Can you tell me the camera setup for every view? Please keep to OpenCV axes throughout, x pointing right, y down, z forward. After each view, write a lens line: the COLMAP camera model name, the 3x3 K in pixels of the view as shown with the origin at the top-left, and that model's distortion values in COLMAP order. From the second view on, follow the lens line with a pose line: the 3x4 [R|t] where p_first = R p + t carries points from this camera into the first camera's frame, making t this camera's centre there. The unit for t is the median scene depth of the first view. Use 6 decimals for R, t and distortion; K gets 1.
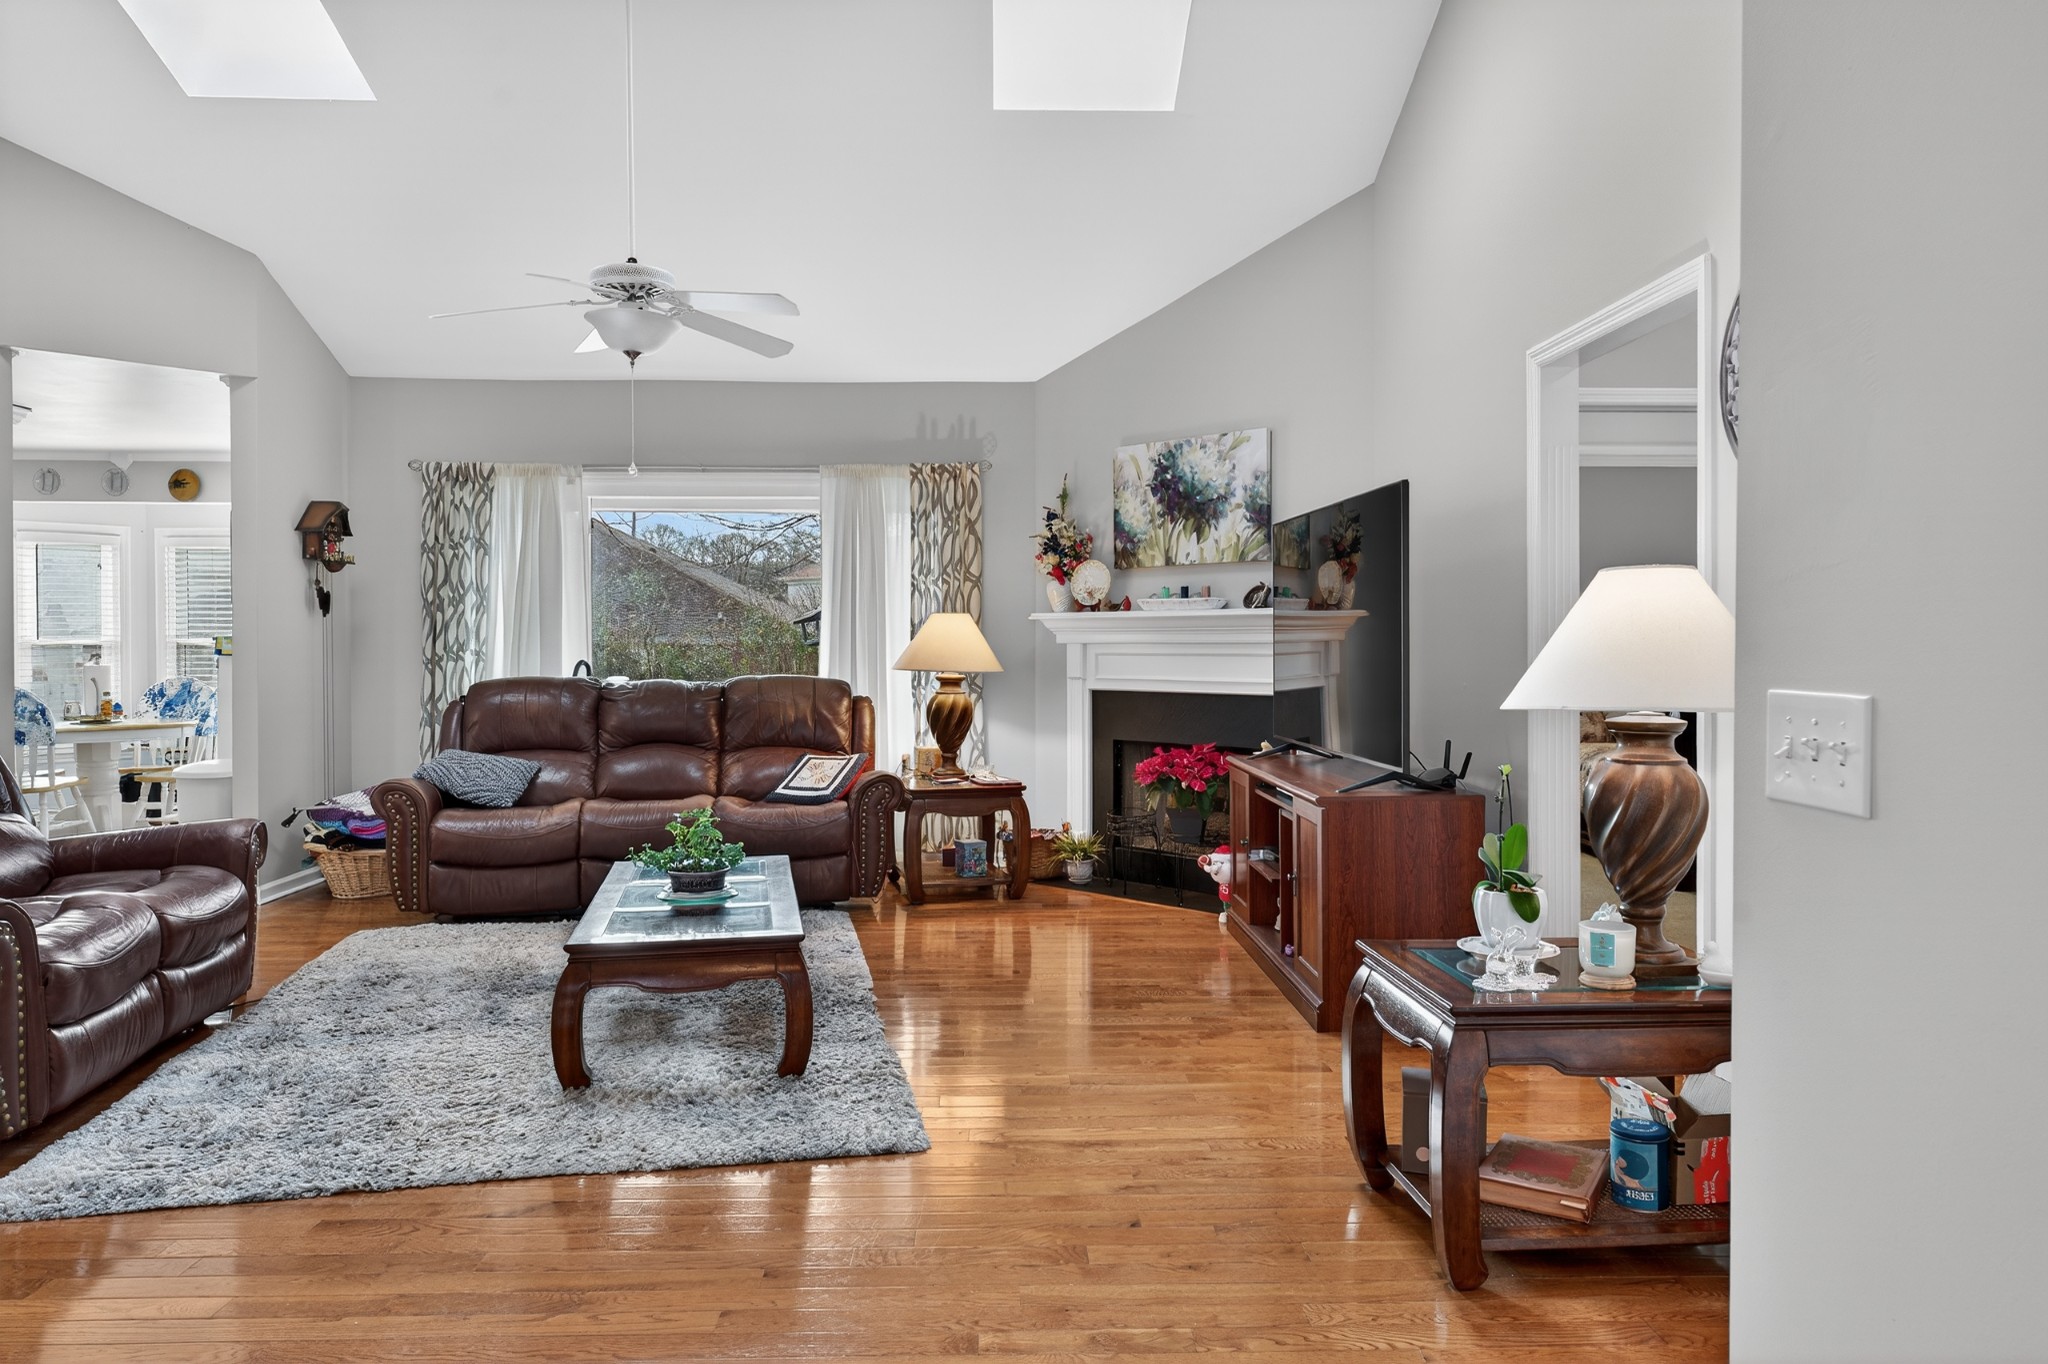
lens RADIAL K [[1332.8, 0, 1019.2], [0, 1332.8, 673.3], [0, 0, 1]] dist [0.017948, -0.003426]
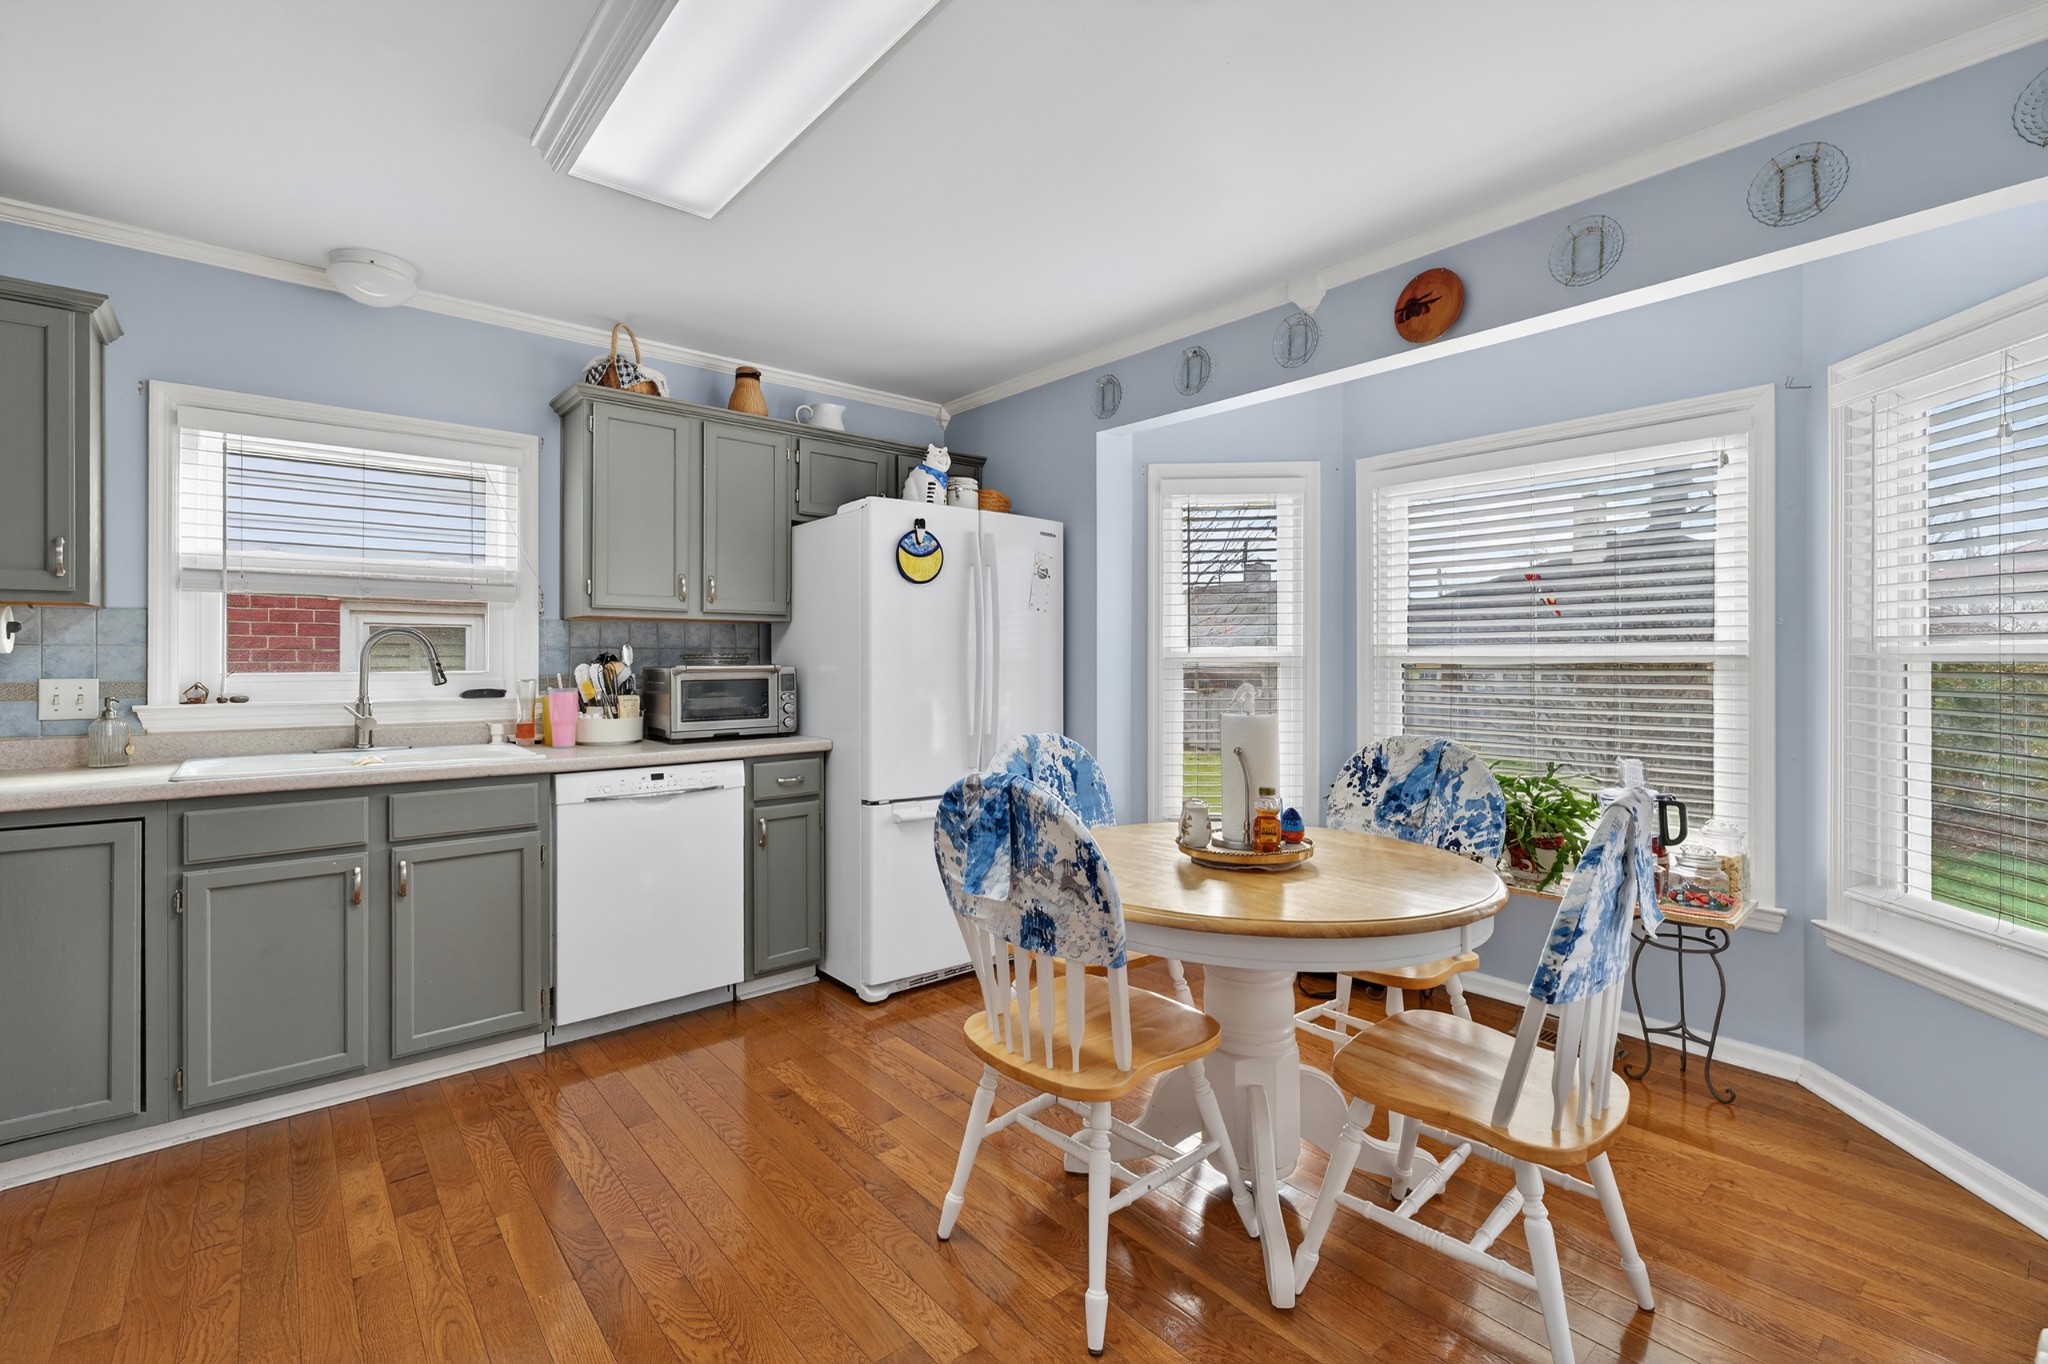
lens RADIAL K [[912.6, 0, 1010.6], [0, 912.6, 657.4], [0, 0, 1]] dist [-0.001927, -0.000008]
pose [[0.615086, -0.006636, -0.788432, -0.605693], [-0.013594, 0.999727, -0.019020, -0.019635], [0.788343, 0.022417, 0.614828, 0.911966]]
